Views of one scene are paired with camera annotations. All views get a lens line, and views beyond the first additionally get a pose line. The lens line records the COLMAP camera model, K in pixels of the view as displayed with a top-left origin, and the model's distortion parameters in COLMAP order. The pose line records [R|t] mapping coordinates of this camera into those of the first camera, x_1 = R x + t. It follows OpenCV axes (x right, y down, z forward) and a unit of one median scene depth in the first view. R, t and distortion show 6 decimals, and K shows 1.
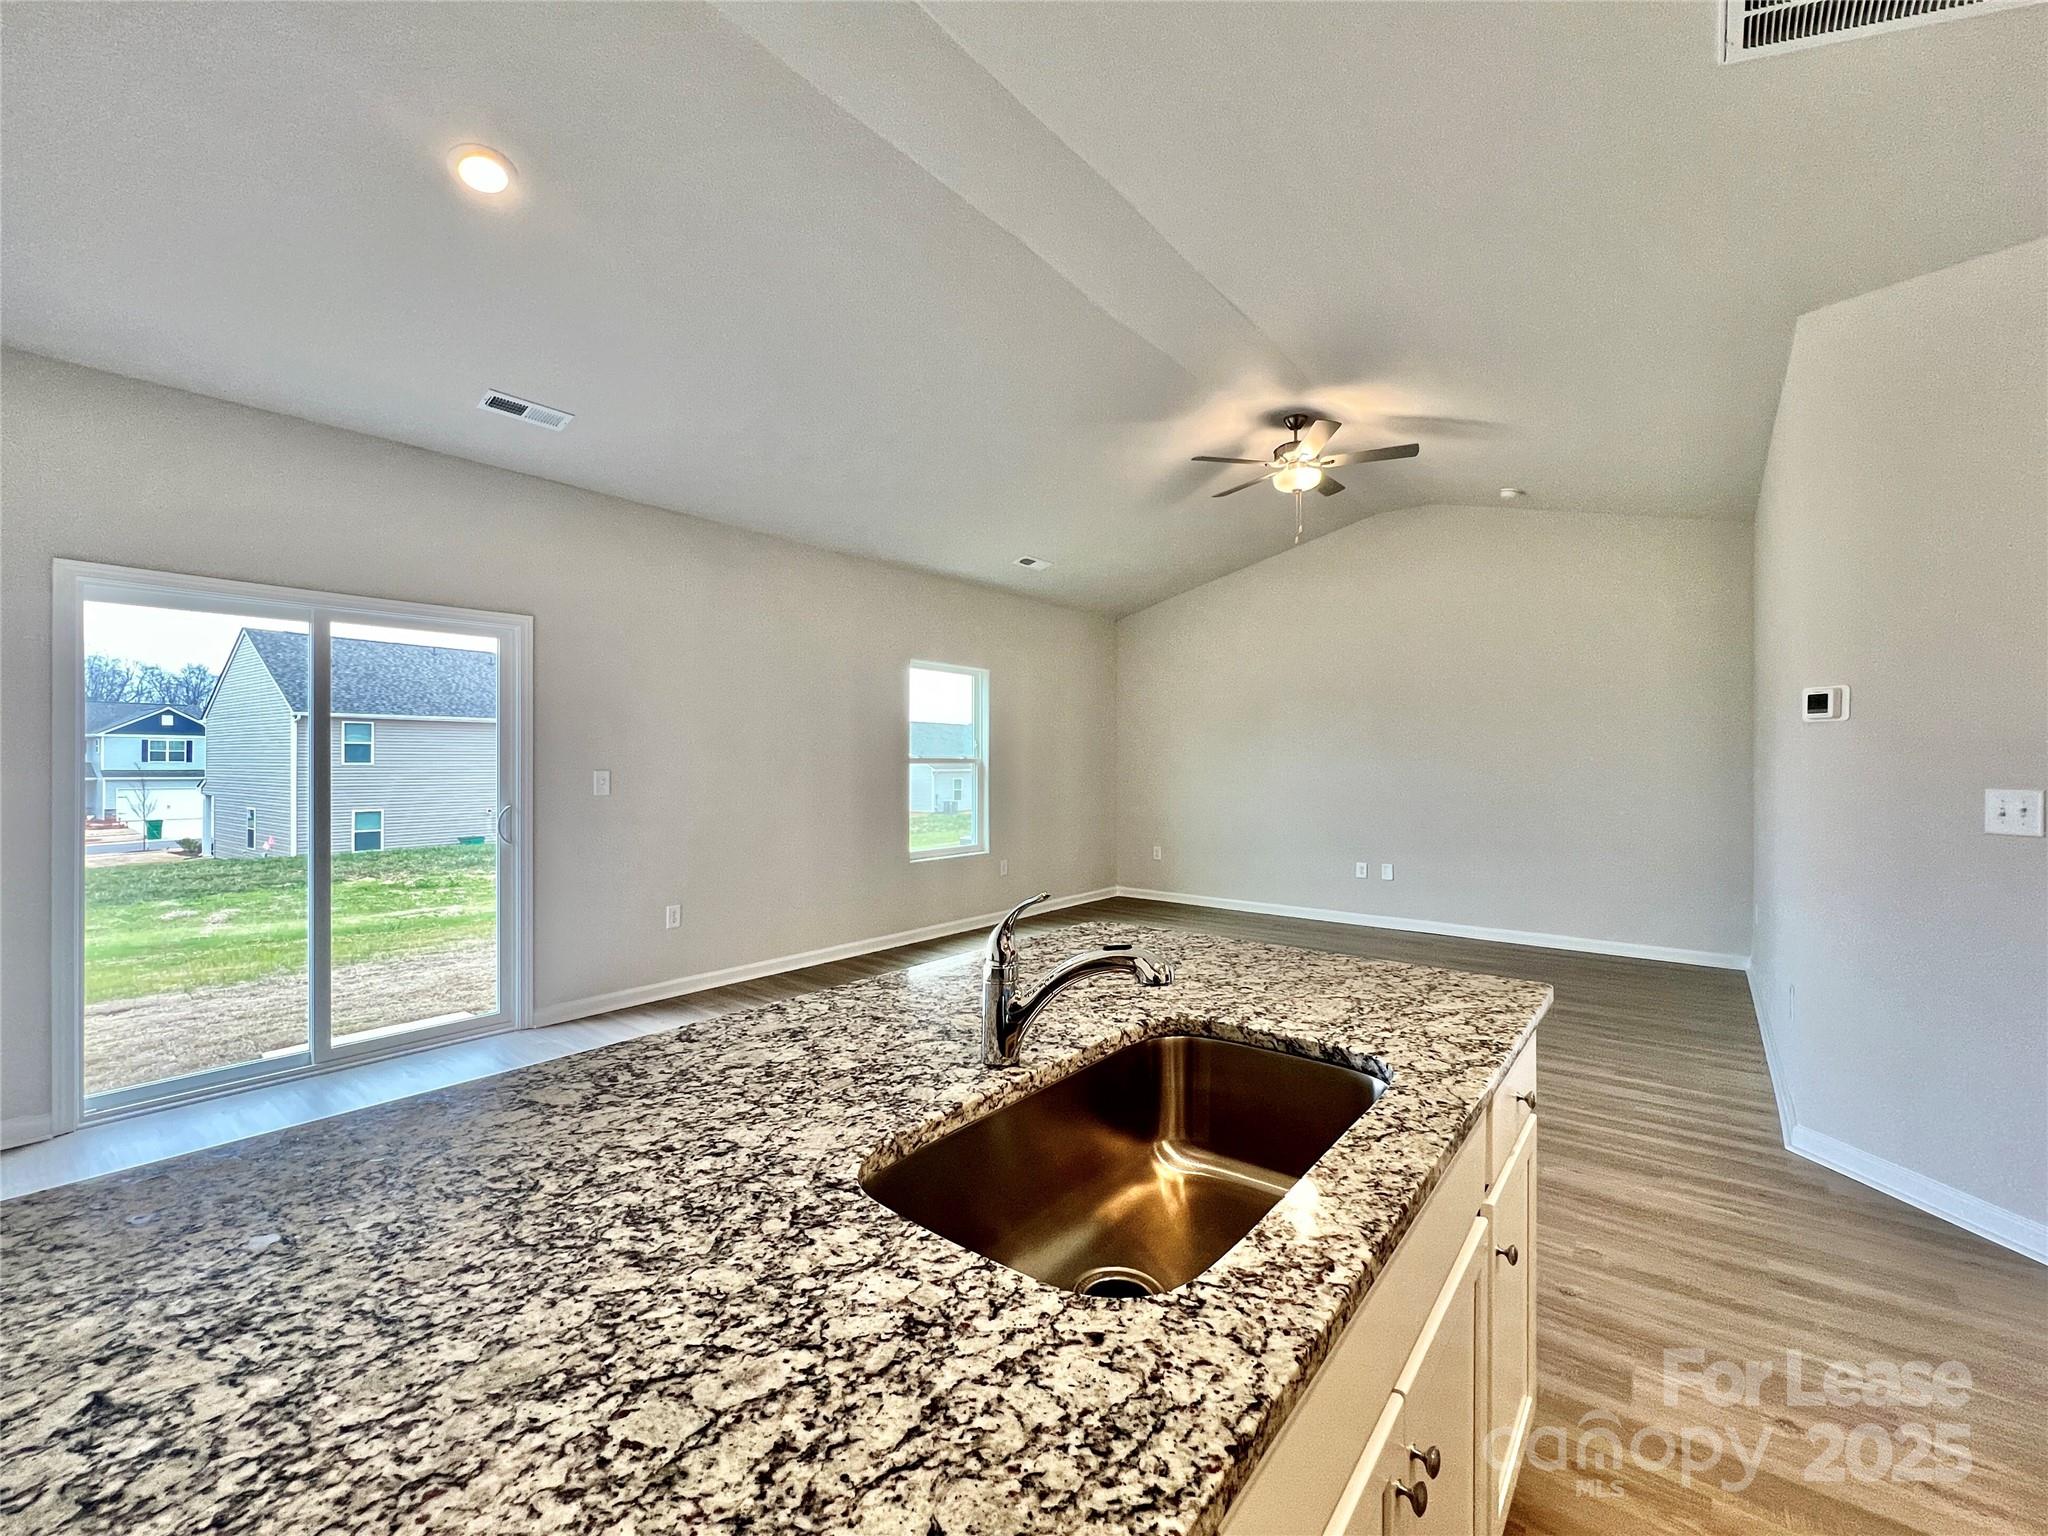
lens RADIAL K [[853.9, 0, 1019.3], [0, 853.9, 760.4], [0, 0, 1]] dist [0.002229, -0.000408]
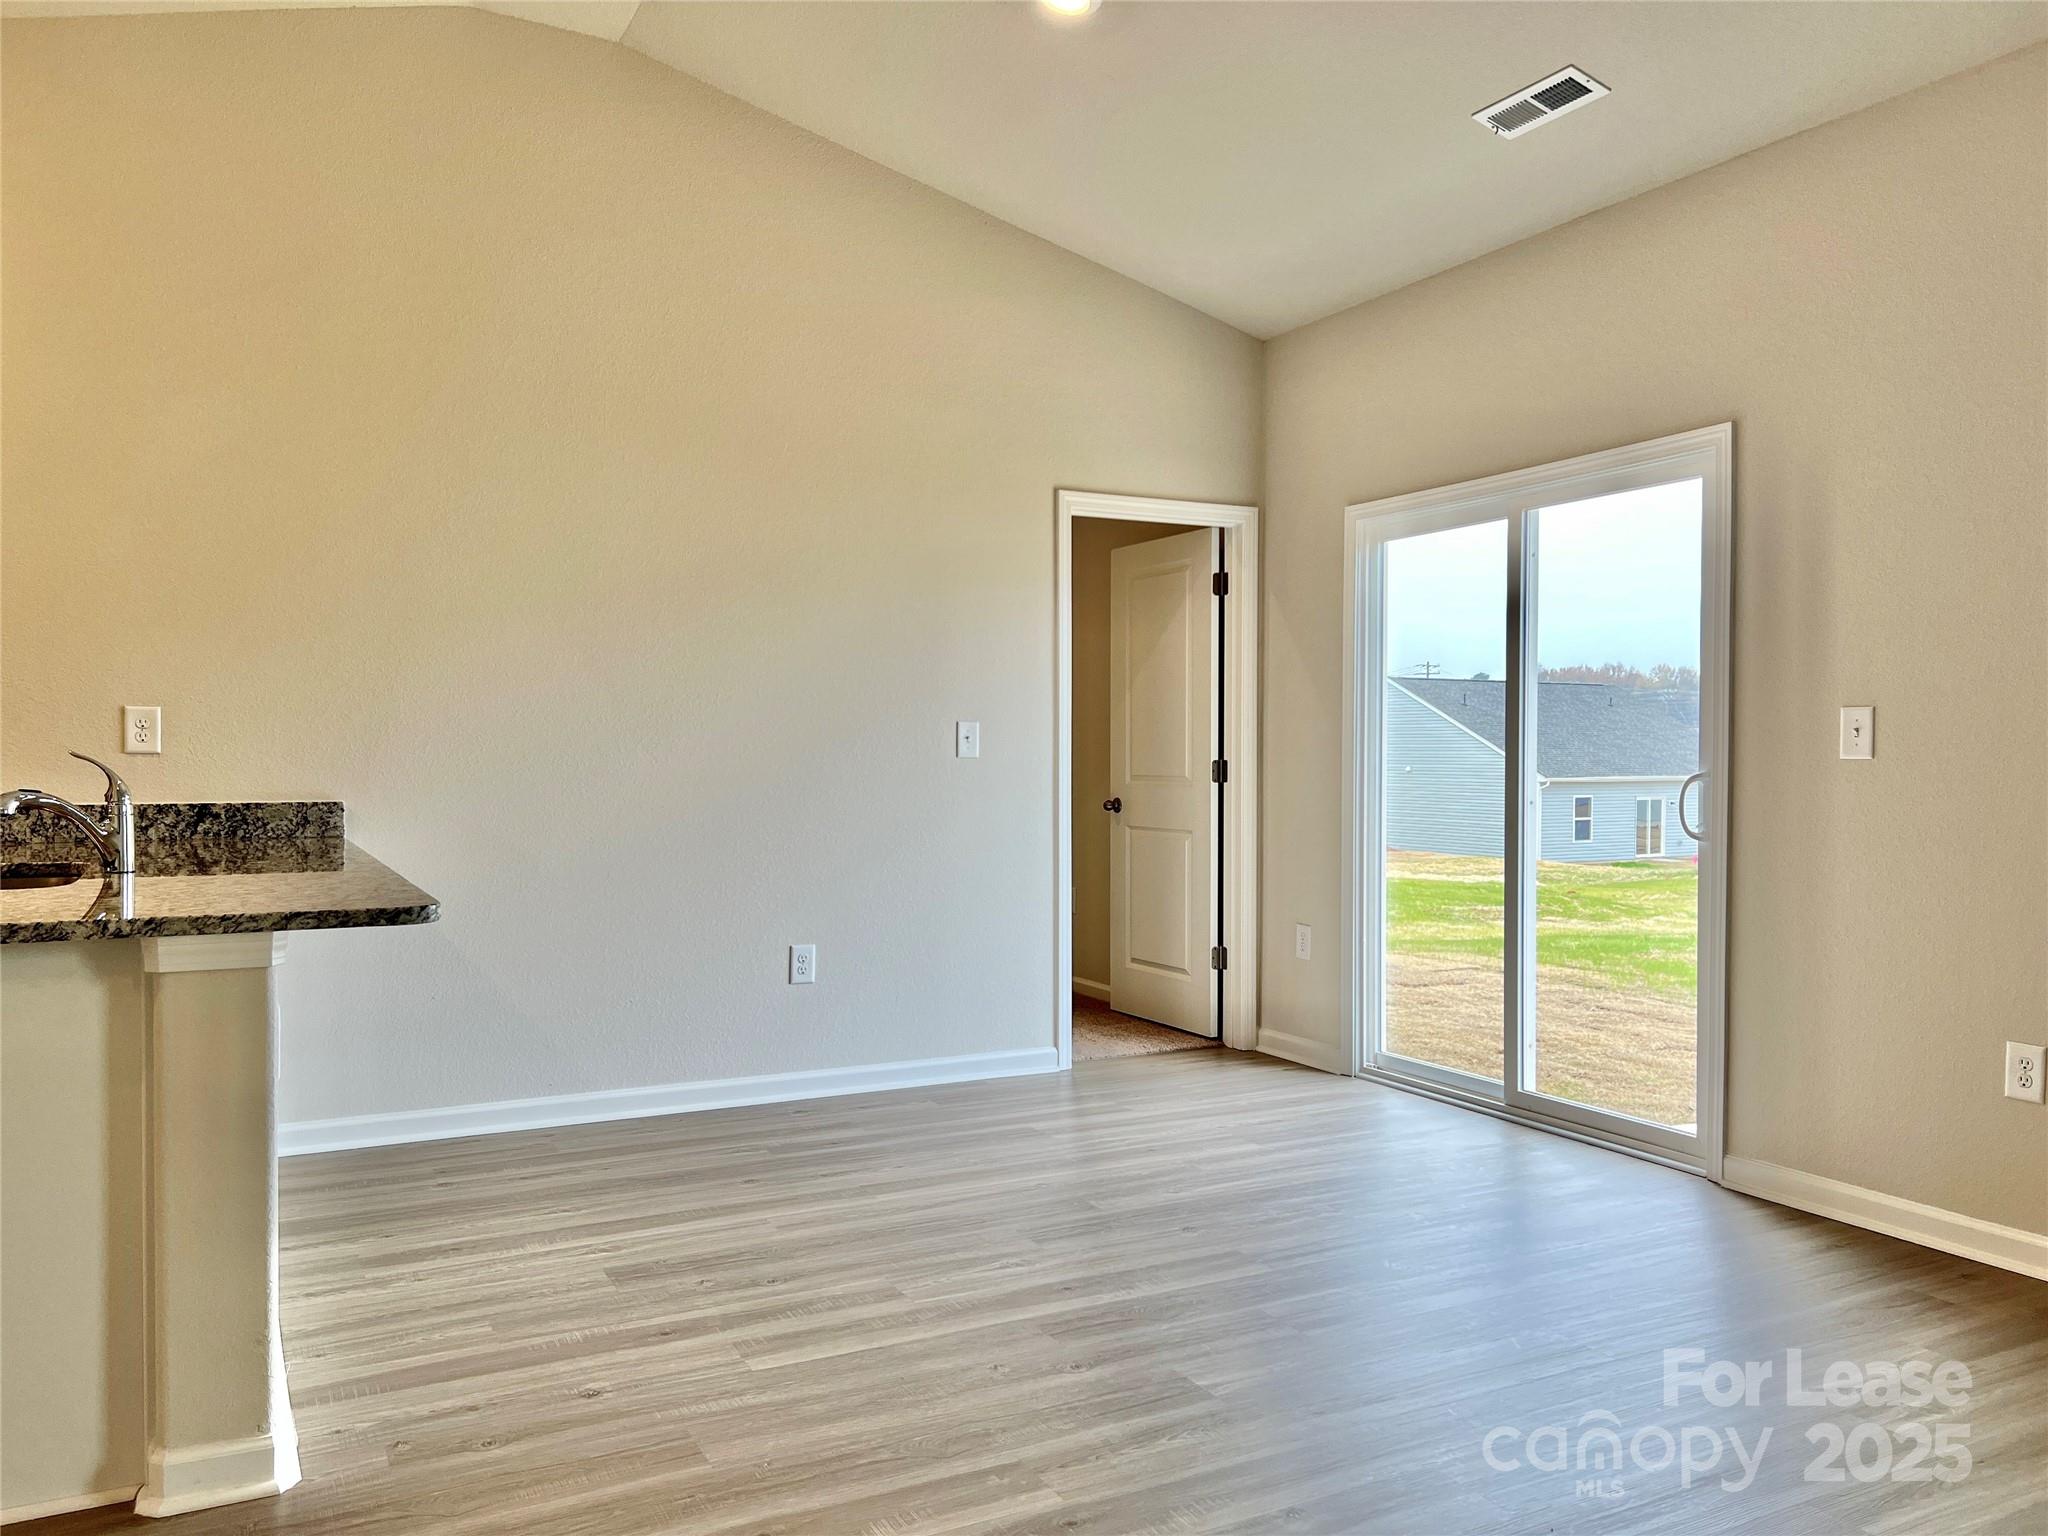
lens RADIAL K [[1540.7, 0, 1027.9], [0, 1540.7, 779.0], [0, 0, 1]] dist [0.052885, -0.053256]
pose [[-0.393500, 0.011226, -0.919256, 0.278937], [-0.003434, 0.999901, 0.013681, 0.024093], [0.919318, 0.008540, -0.393422, 0.539530]]
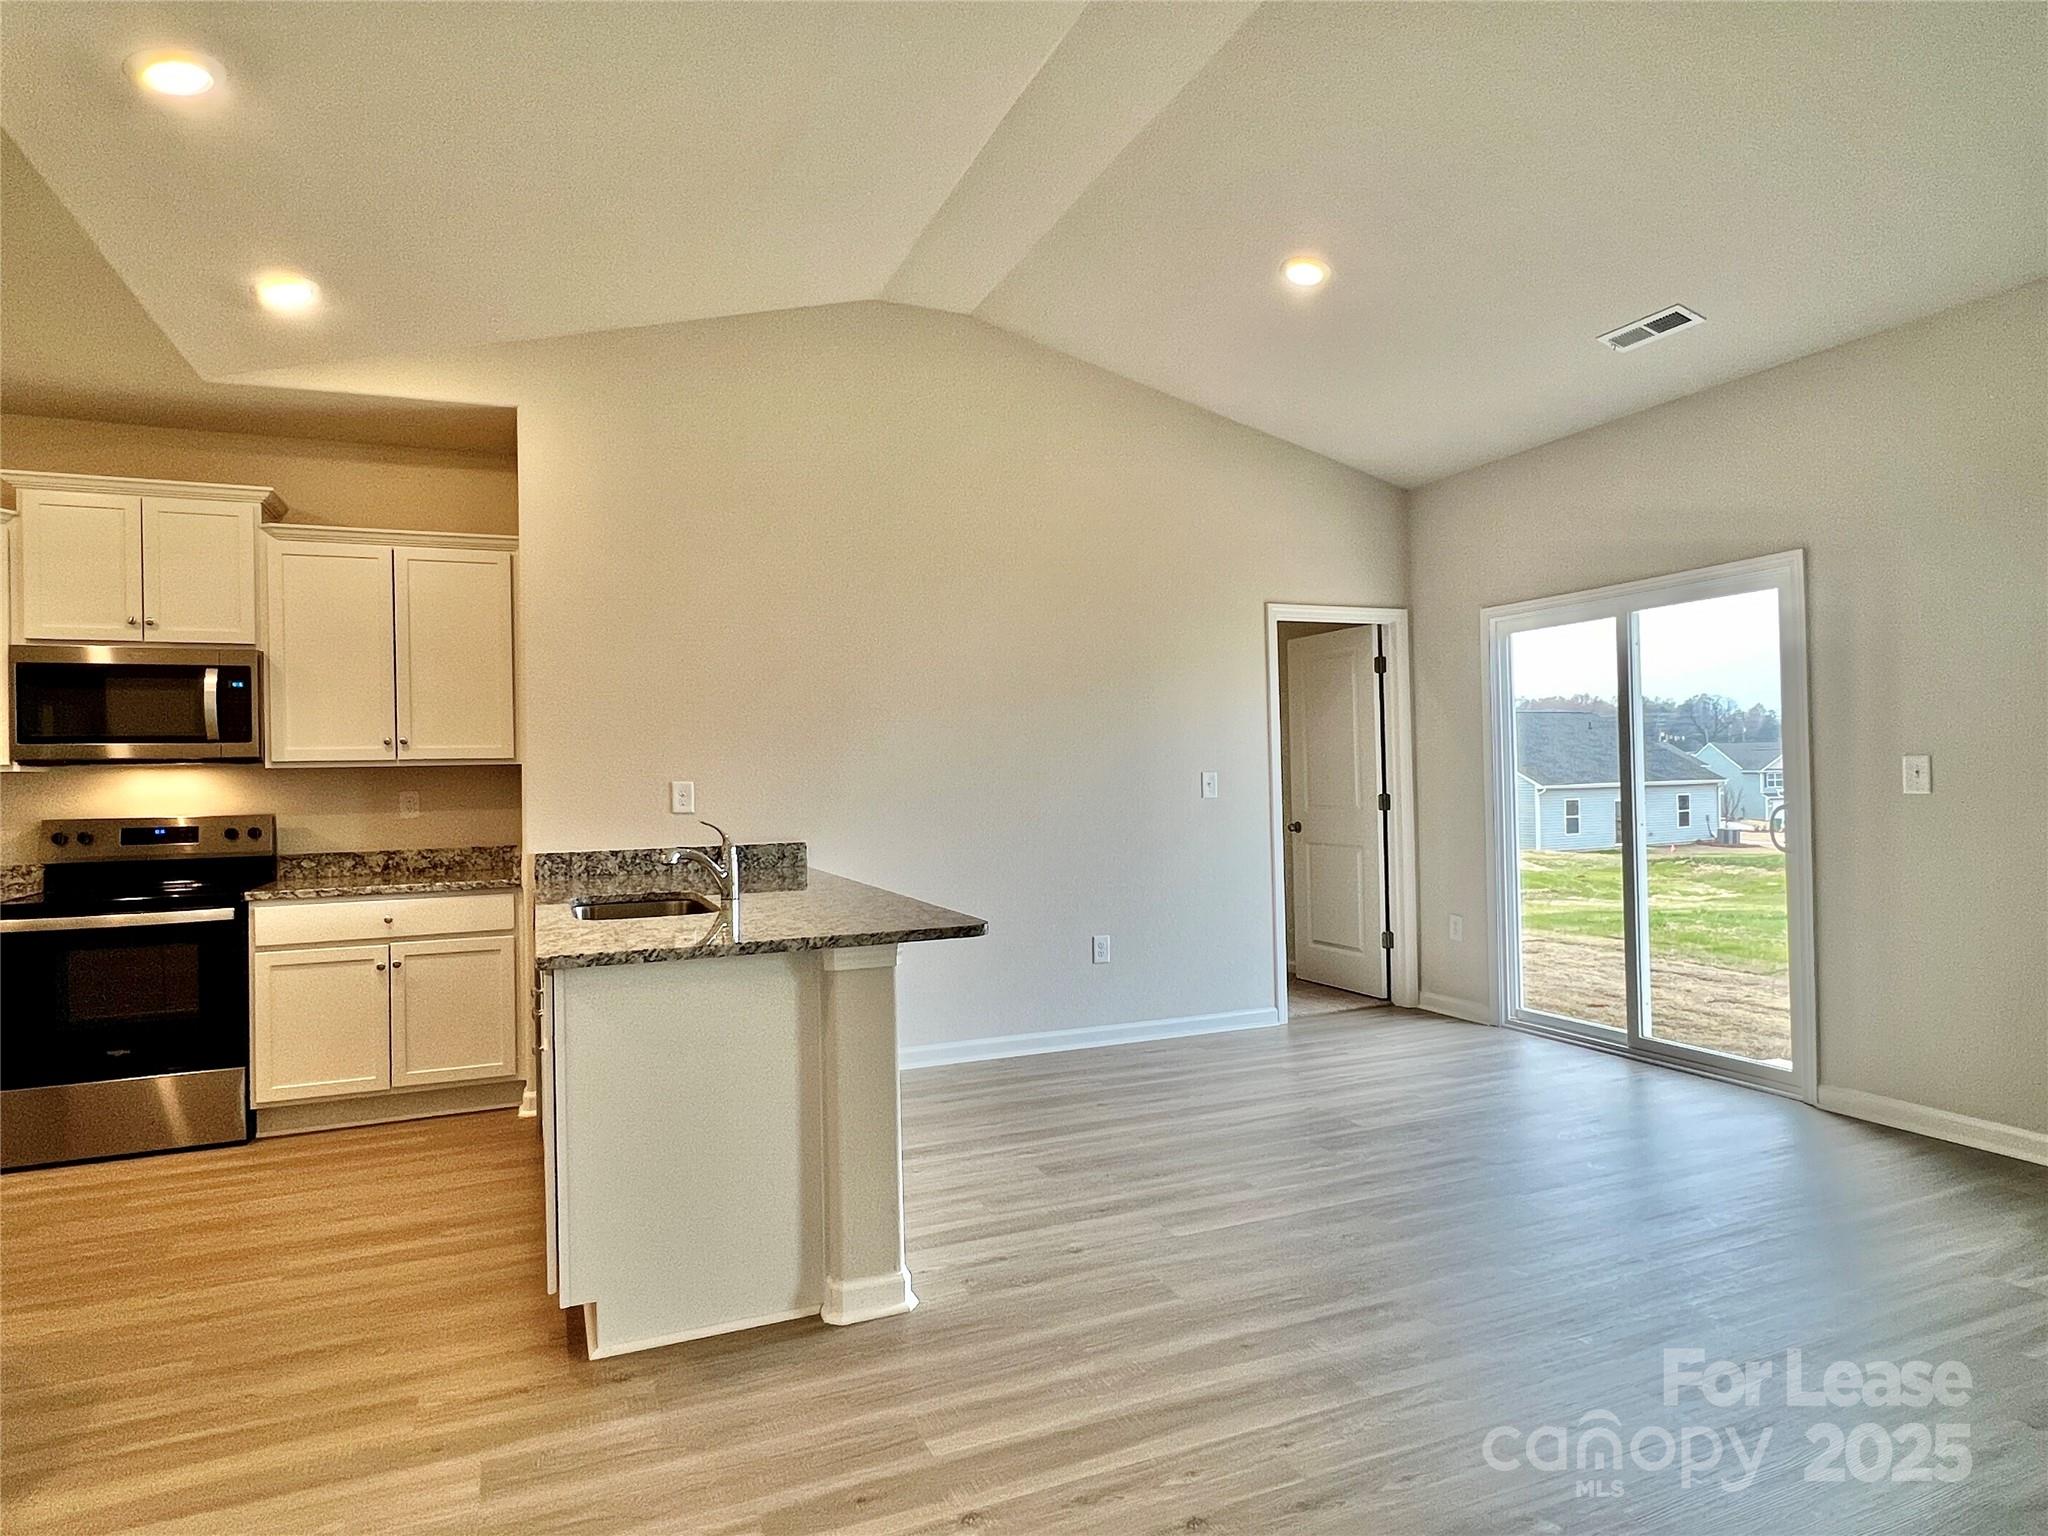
lens RADIAL K [[1168.1, 0, 1023.5], [0, 1168.1, 761.5], [0, 0, 1]] dist [-0.002351, 0.000966]
pose [[-0.472841, -0.004447, -0.881137, 0.351620], [0.019657, 0.999685, -0.015594, 0.009910], [0.880929, -0.024695, -0.472604, 0.483705]]
